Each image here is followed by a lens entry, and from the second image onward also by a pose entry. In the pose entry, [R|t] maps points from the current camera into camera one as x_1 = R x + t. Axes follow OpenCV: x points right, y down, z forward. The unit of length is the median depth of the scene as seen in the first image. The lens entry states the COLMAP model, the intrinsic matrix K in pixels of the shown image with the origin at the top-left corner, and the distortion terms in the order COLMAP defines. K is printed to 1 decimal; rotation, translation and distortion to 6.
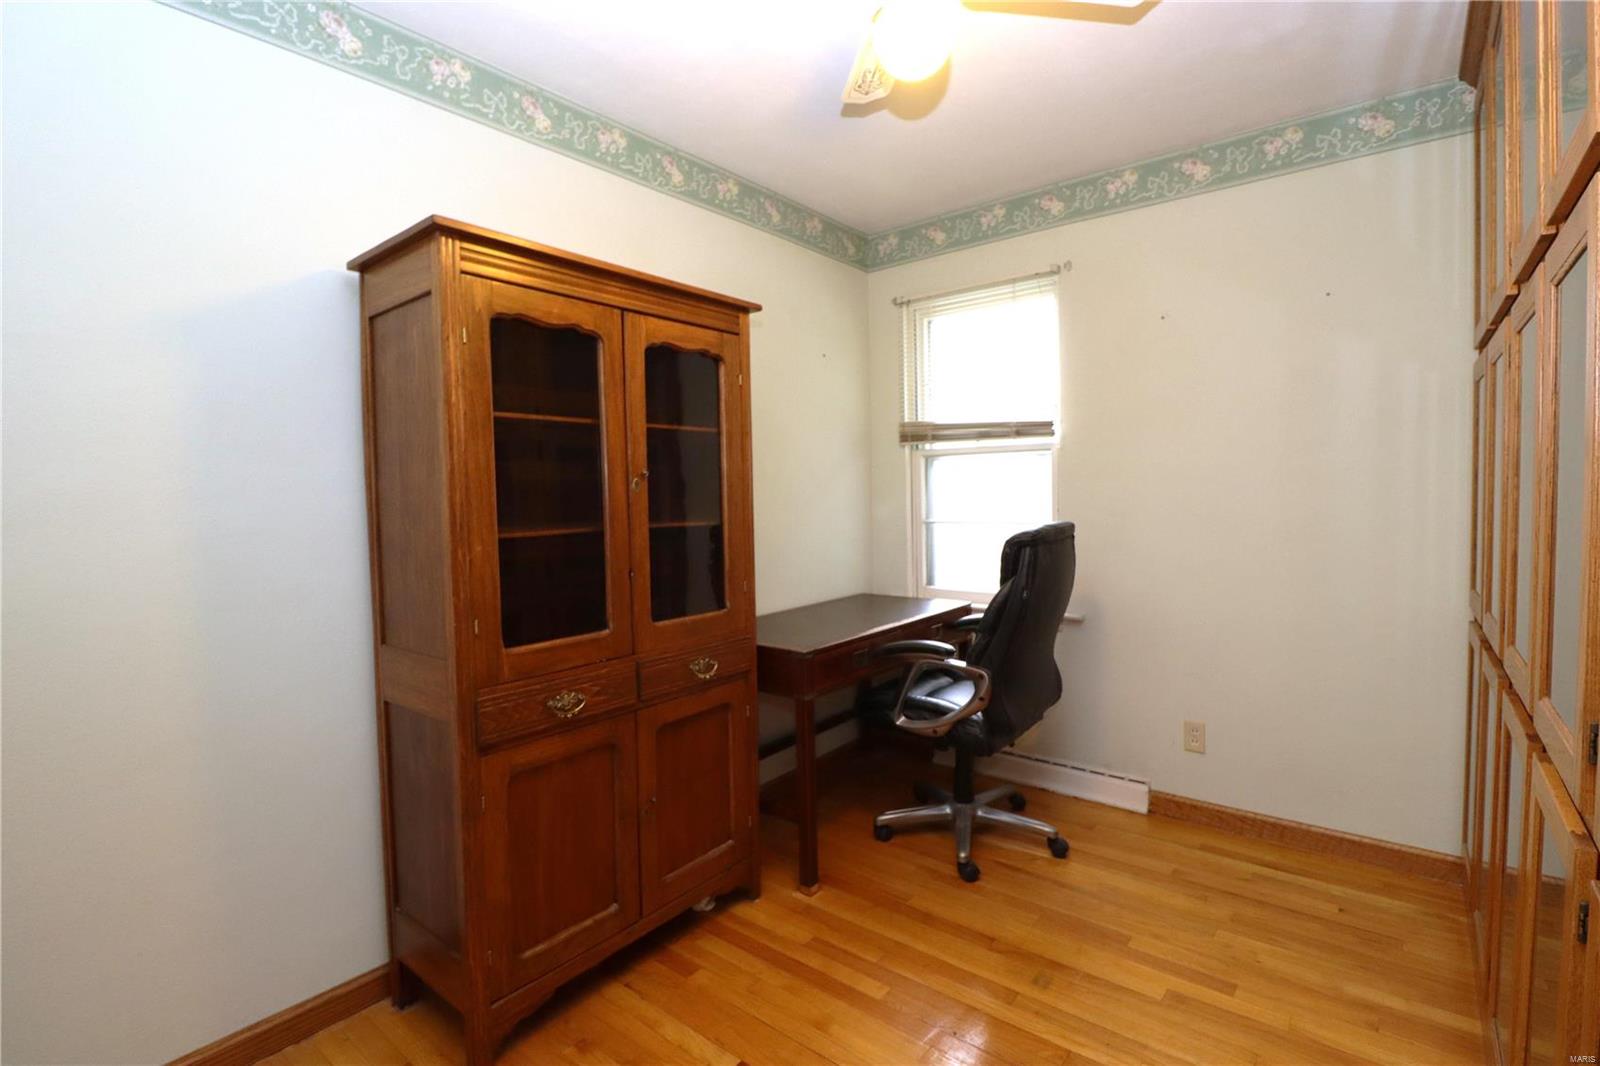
lens RADIAL K [[742.0, 0, 810.8], [0, 742.0, 524.0], [0, 0, 1]] dist [0.000756, -0.012527]
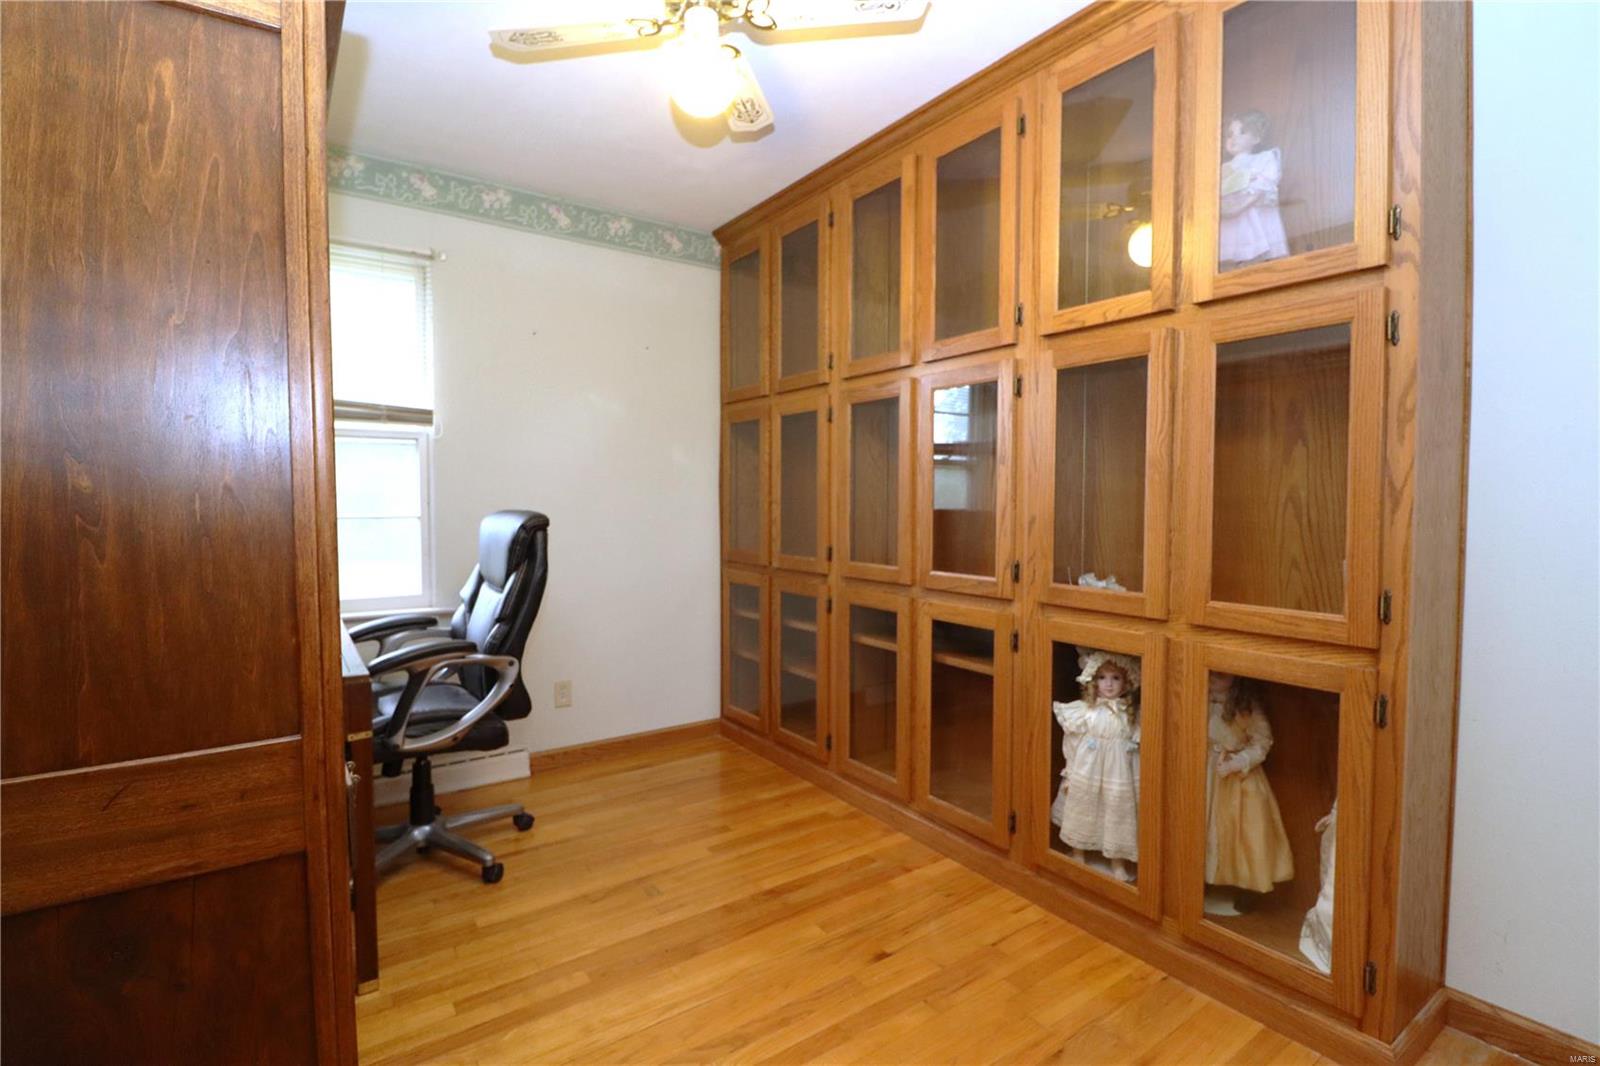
lens RADIAL K [[750.8, 0, 800.0], [0, 750.8, 533.0], [0, 0, 1]] dist [0.001046, -0.012870]
pose [[0.277100, -0.021815, 0.960593, -0.539395], [0.038050, 0.999207, 0.011716, 0.031079], [-0.960087, 0.033304, 0.277711, 0.303666]]
